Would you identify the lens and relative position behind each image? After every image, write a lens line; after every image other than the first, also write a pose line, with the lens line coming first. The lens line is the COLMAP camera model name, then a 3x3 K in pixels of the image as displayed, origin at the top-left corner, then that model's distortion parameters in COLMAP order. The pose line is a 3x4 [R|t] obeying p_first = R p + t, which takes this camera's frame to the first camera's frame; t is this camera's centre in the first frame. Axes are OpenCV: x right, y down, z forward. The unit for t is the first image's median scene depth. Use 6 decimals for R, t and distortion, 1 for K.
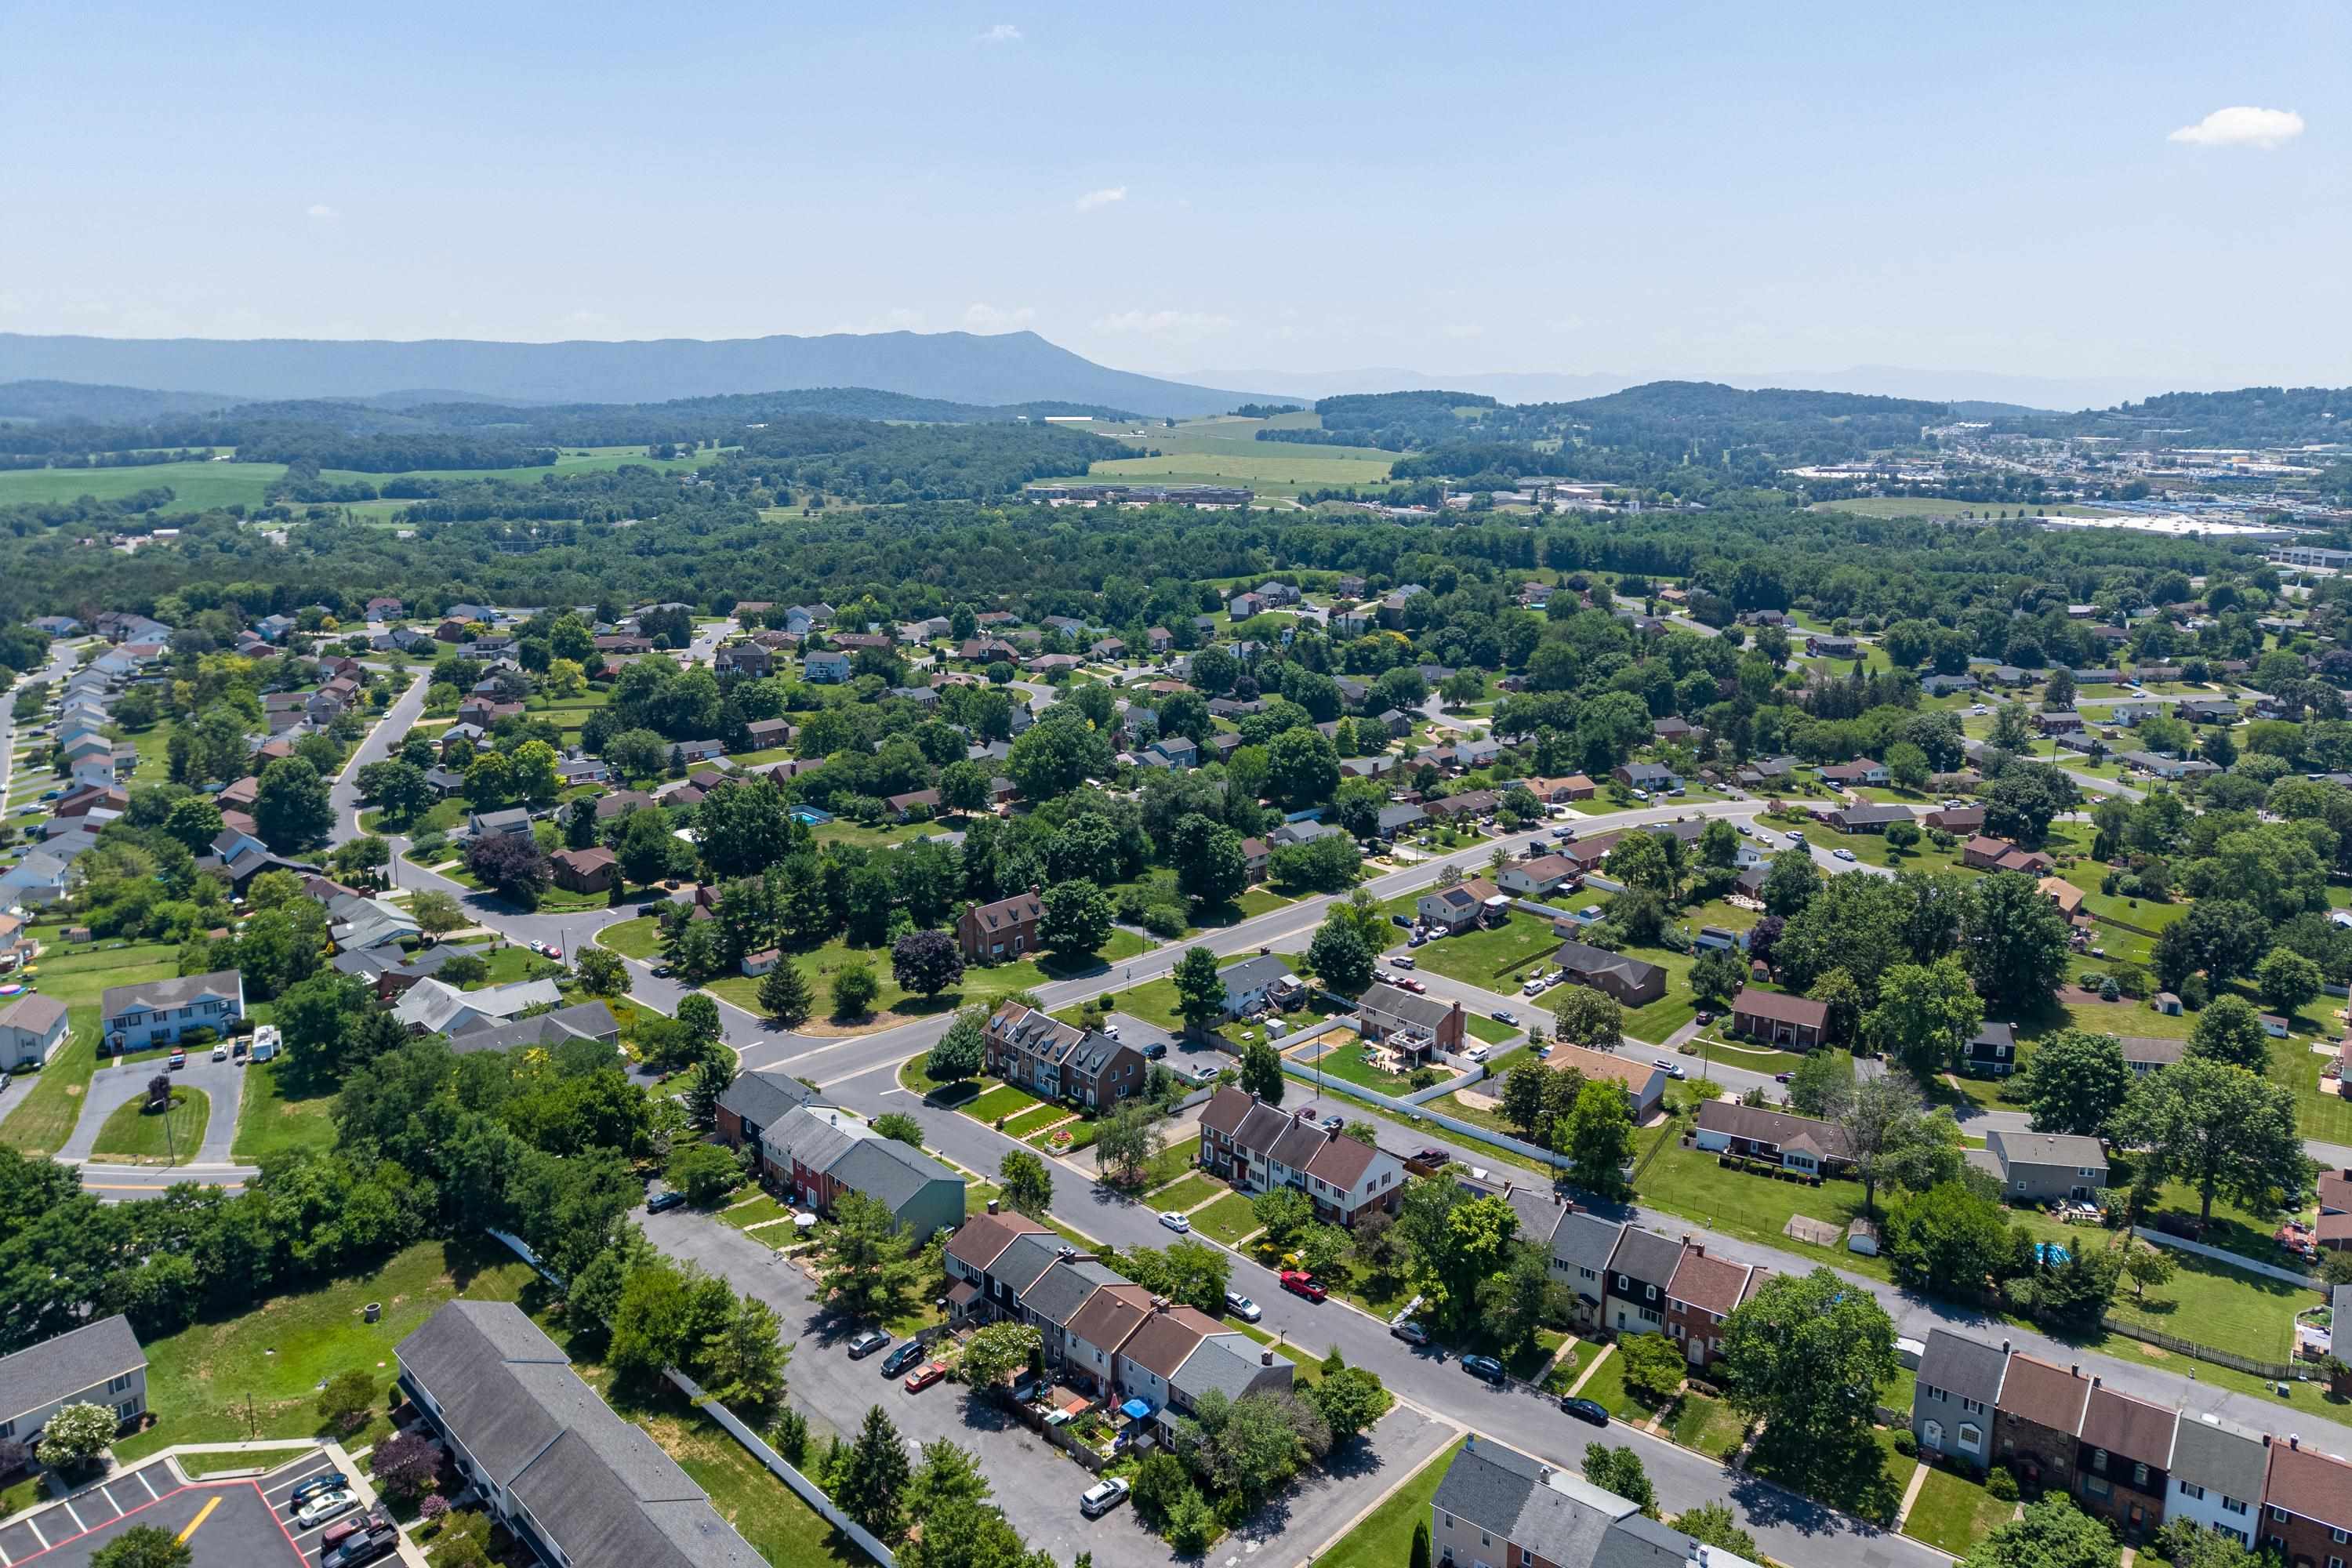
lens RADIAL K [[1577.4, 0, 1158.3], [0, 1577.4, 735.1], [0, 0, 1]] dist [0.059058, -0.060874]
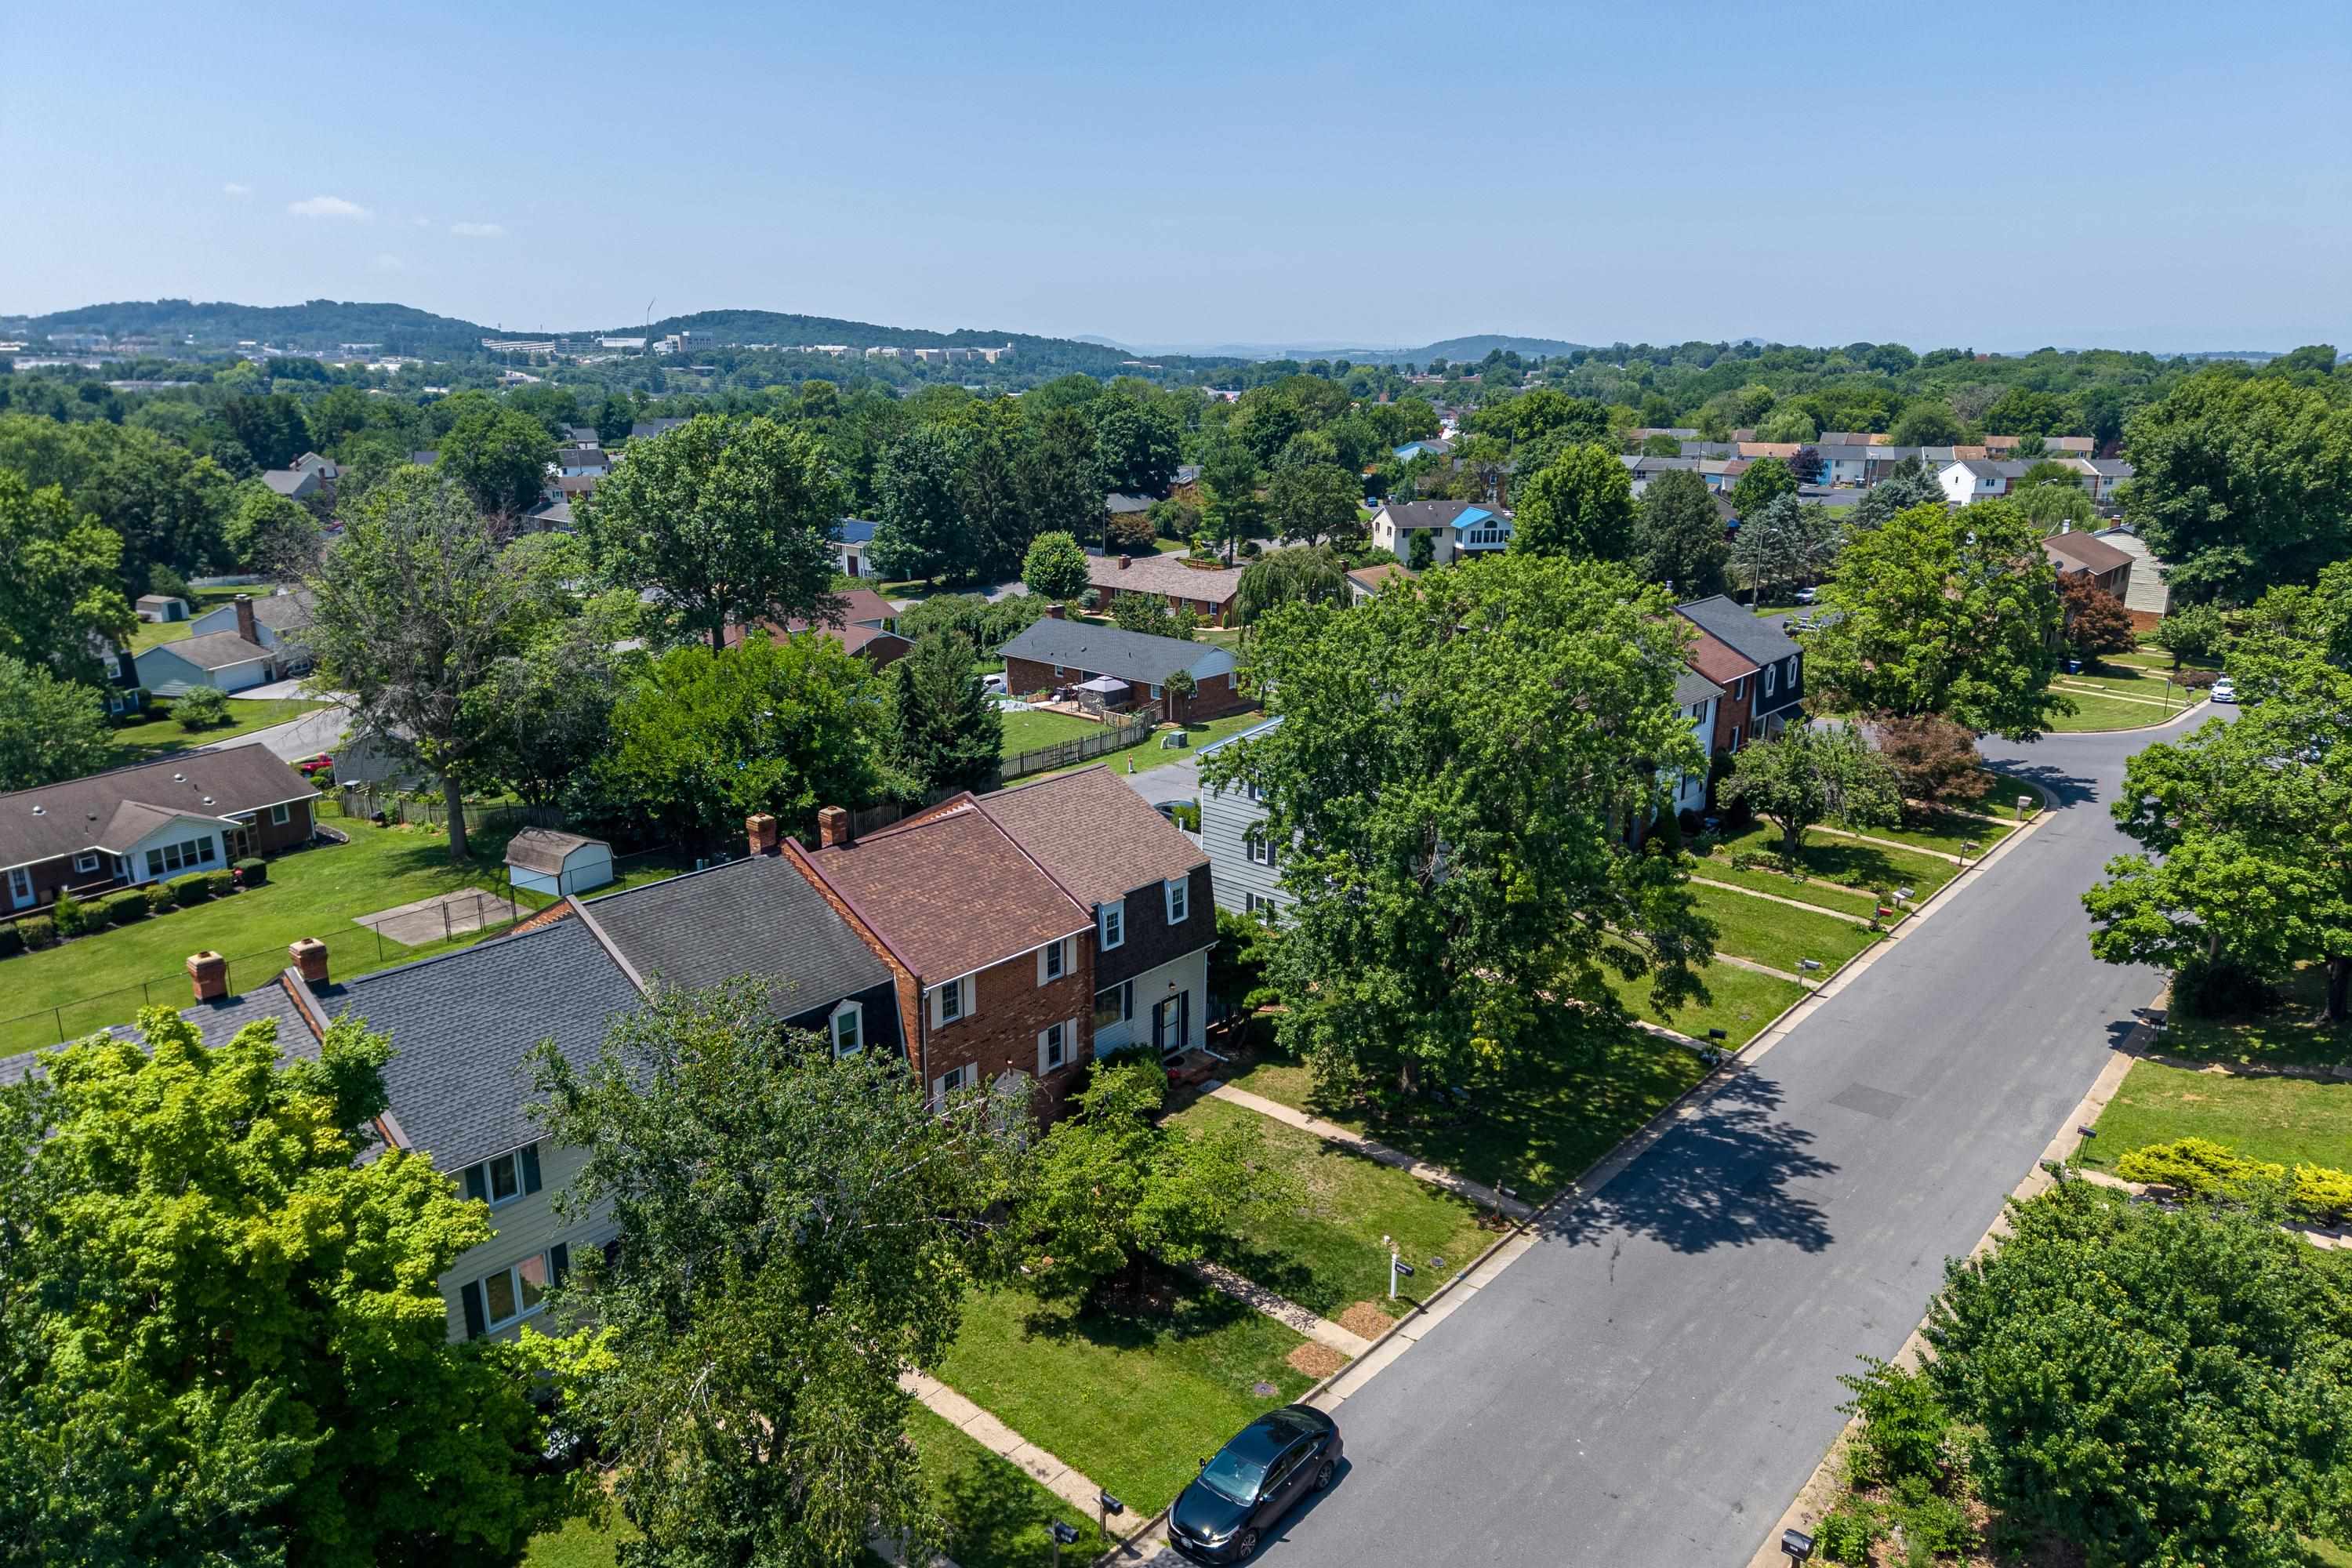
lens RADIAL K [[1561.5, 0, 1176.0], [0, 1561.5, 784.0], [0, 0, 1]] dist [0.093729, -0.120078]
pose [[0.061397, -0.269590, 0.961016, 0.043918], [0.208922, 0.944975, 0.251743, 0.142905], [-0.976003, 0.185321, 0.114342, 0.501523]]
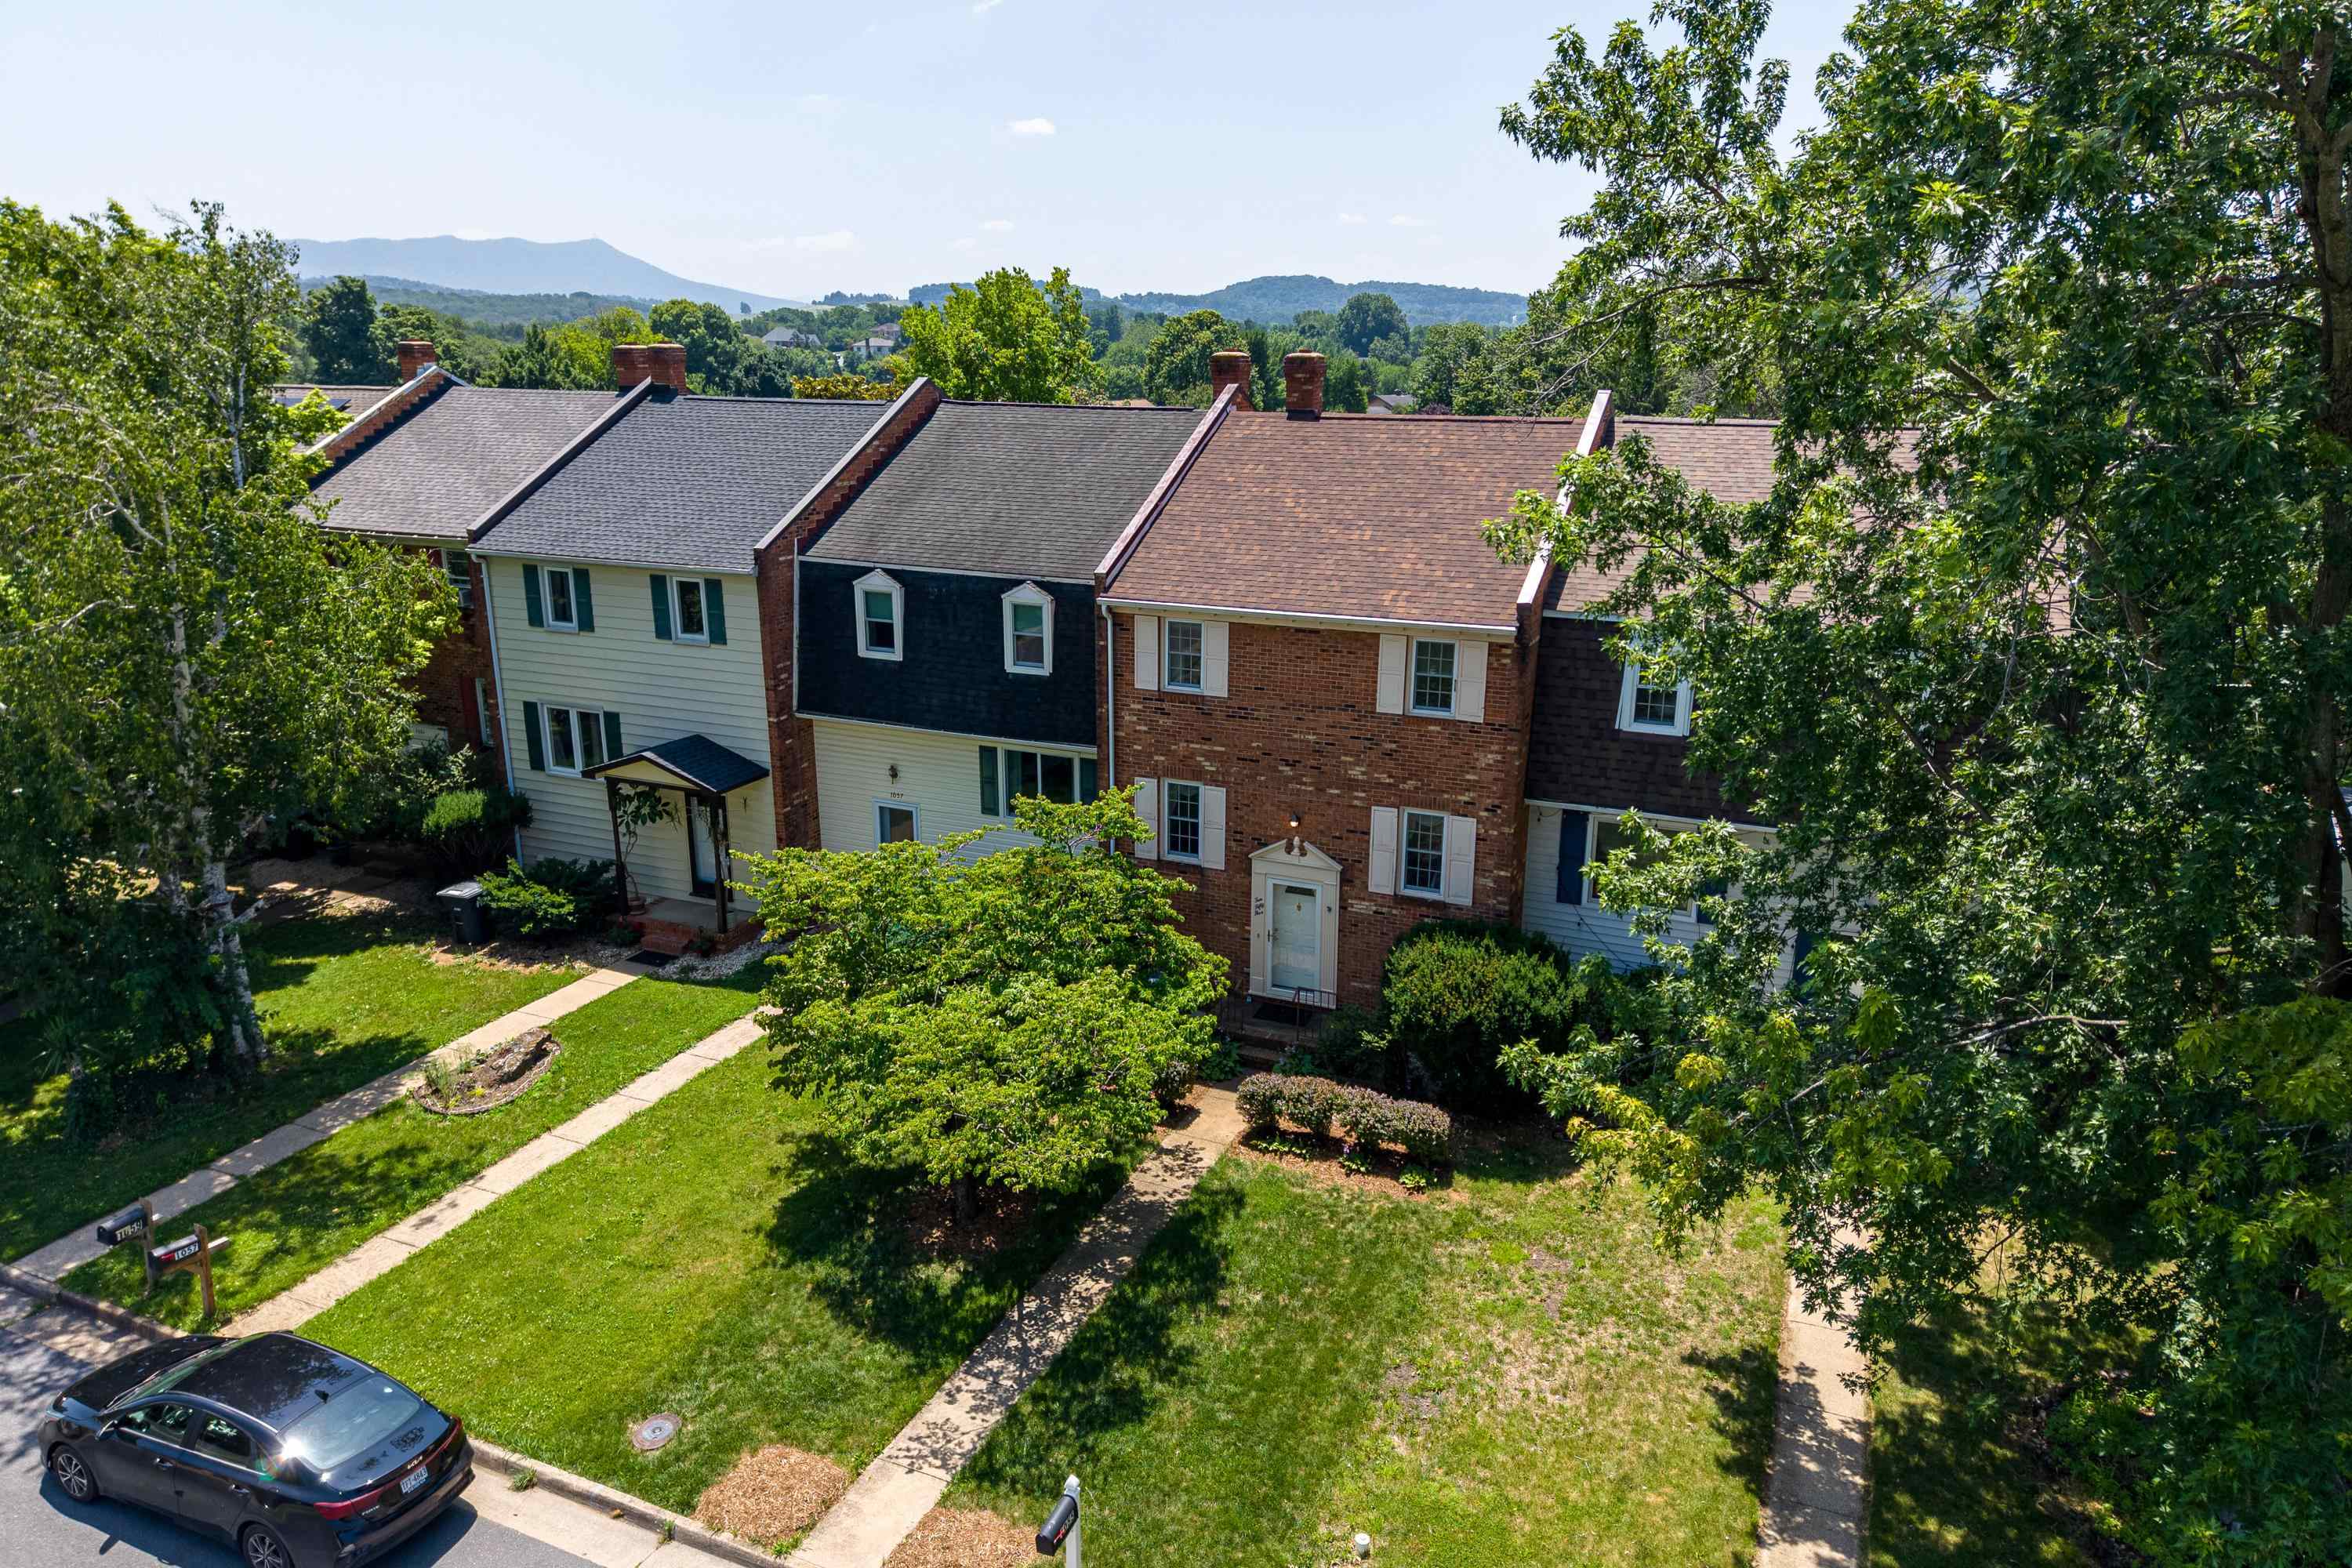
lens RADIAL K [[1572.9, 0, 1175.5], [0, 1572.9, 791.8], [0, 0, 1]] dist [0.041665, -0.047044]
pose [[0.970691, -0.064334, 0.231561, 0.157110], [0.049051, 0.996257, 0.071172, 0.195579], [-0.235274, -0.057727, 0.970213, 0.461558]]
